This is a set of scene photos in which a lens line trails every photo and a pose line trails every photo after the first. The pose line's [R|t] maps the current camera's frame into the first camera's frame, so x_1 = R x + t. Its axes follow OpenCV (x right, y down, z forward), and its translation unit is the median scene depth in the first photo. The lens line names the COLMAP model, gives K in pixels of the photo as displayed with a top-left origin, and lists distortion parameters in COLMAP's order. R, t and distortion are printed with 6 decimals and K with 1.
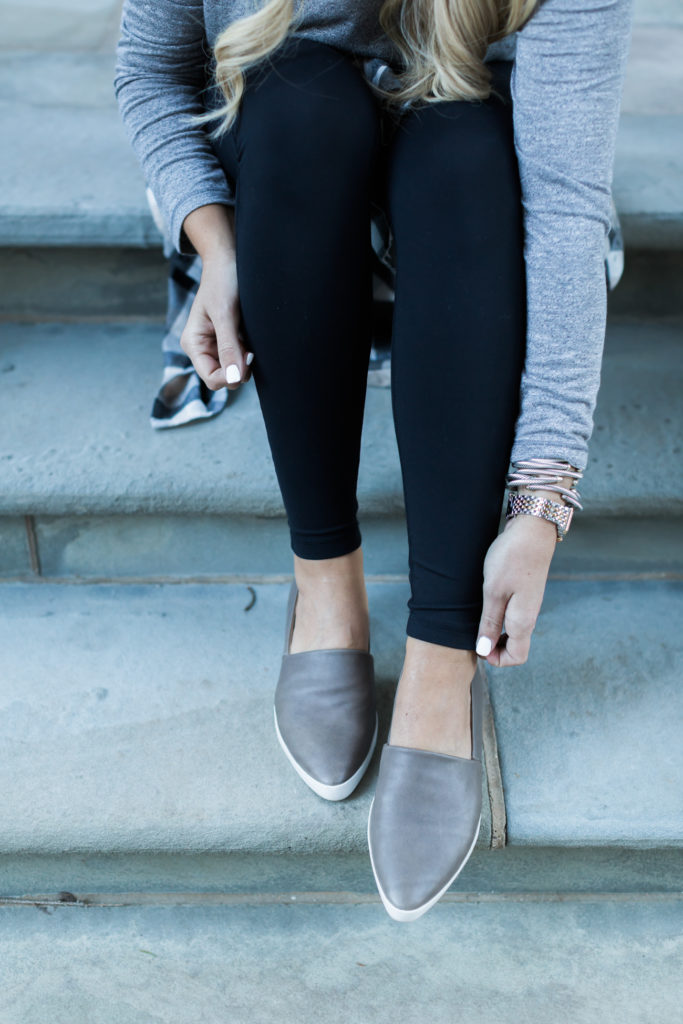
lens RADIAL K [[1488.7, 0, 341.5], [0, 1488.7, 512.0], [0, 0, 1]] dist [0.012320, -0.022598]
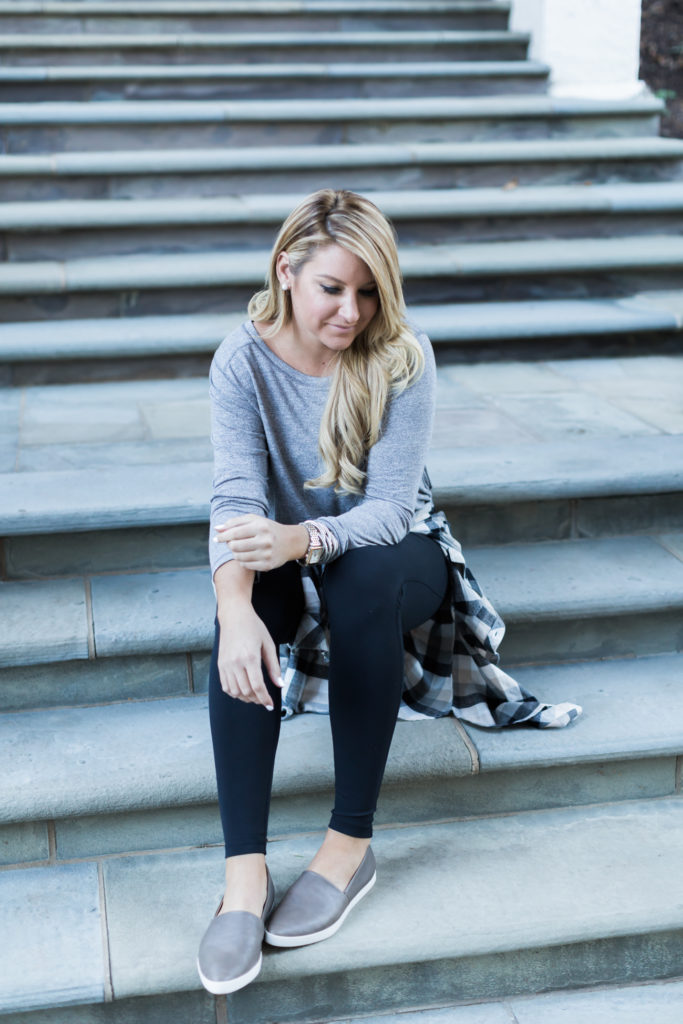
lens RADIAL K [[1488.7, 0, 341.5], [0, 1488.7, 512.0], [0, 0, 1]] dist [0.012320, -0.022598]
pose [[0.985084, -0.071996, 0.156291, -0.329568], [0.116343, 0.947872, -0.296652, 0.437451], [-0.126786, 0.310410, 0.942110, -0.869439]]
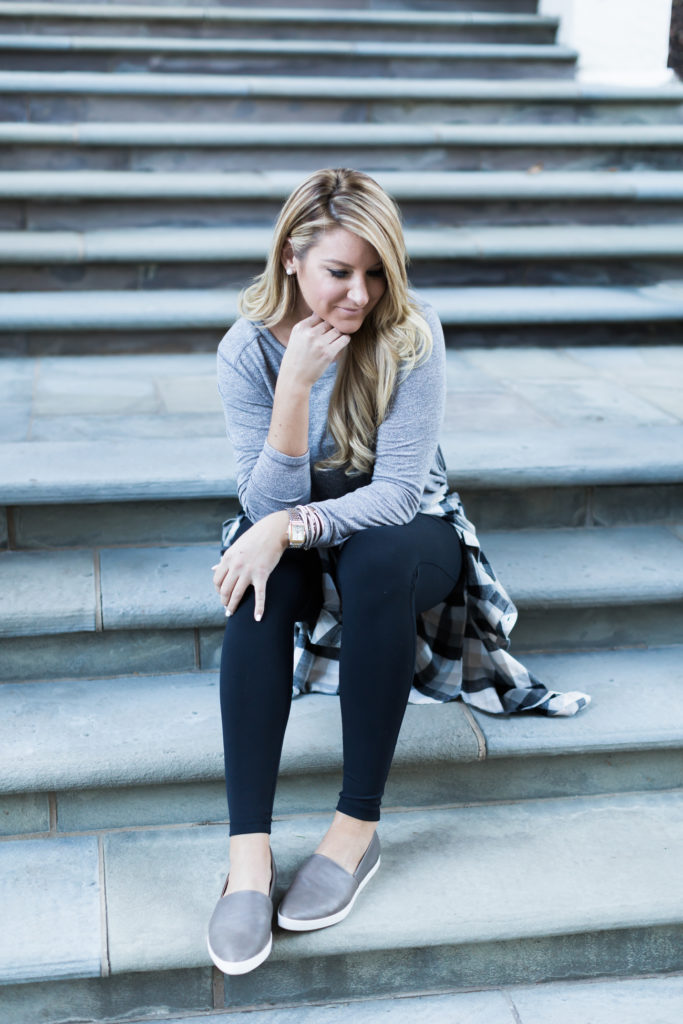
lens RADIAL K [[1488.7, 0, 341.5], [0, 1488.7, 512.0], [0, 0, 1]] dist [0.012320, -0.022598]
pose [[0.988021, -0.041999, 0.148493, -0.329762], [0.083677, 0.954314, -0.286849, 0.436232], [-0.129662, 0.295839, 0.946397, -0.847518]]
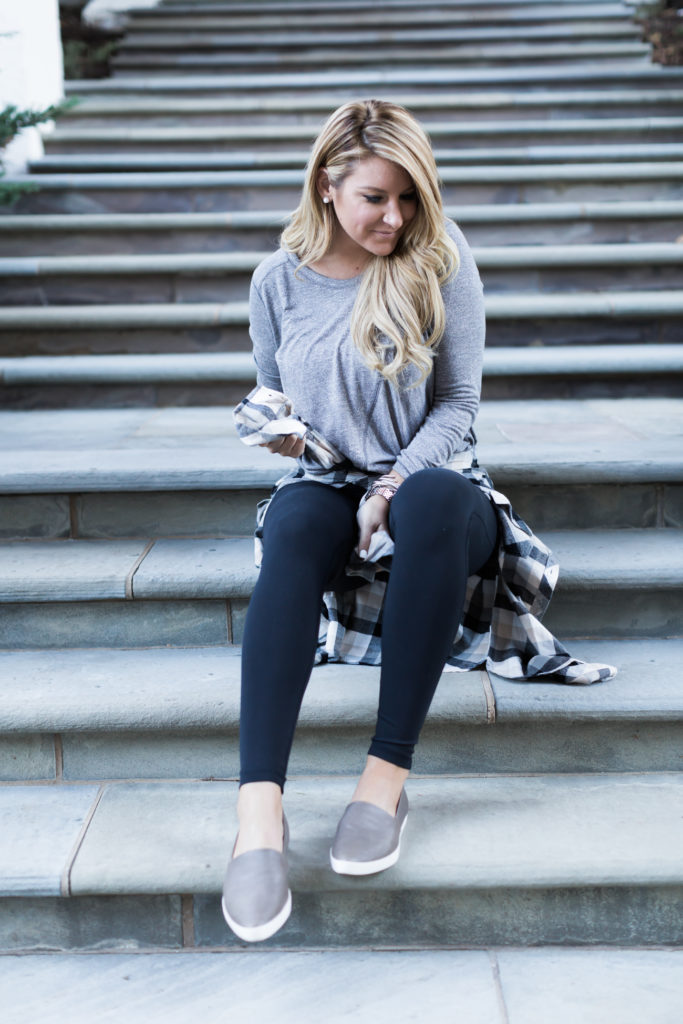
lens RADIAL K [[1488.7, 0, 341.5], [0, 1488.7, 512.0], [0, 0, 1]] dist [0.012320, -0.022598]
pose [[0.999153, -0.026121, -0.031801, -0.014686], [0.010706, 0.911119, -0.412003, 0.711843], [0.039737, 0.411314, 0.910627, -0.753254]]
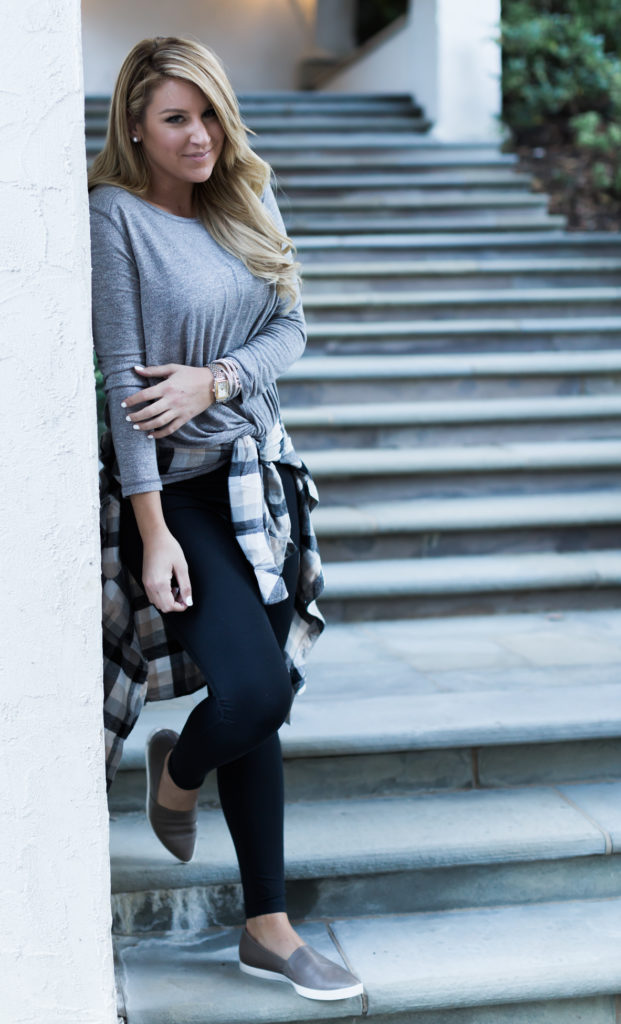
lens RADIAL K [[1645.4, 0, 232.1], [0, 1645.4, 510.3], [0, 0, 1]] dist [0.009904, 0.022897]
pose [[0.989933, -0.049754, 0.132505, -1.181667], [0.105924, 0.881365, -0.460408, 0.597410], [-0.093878, 0.469809, 0.877762, -1.177376]]
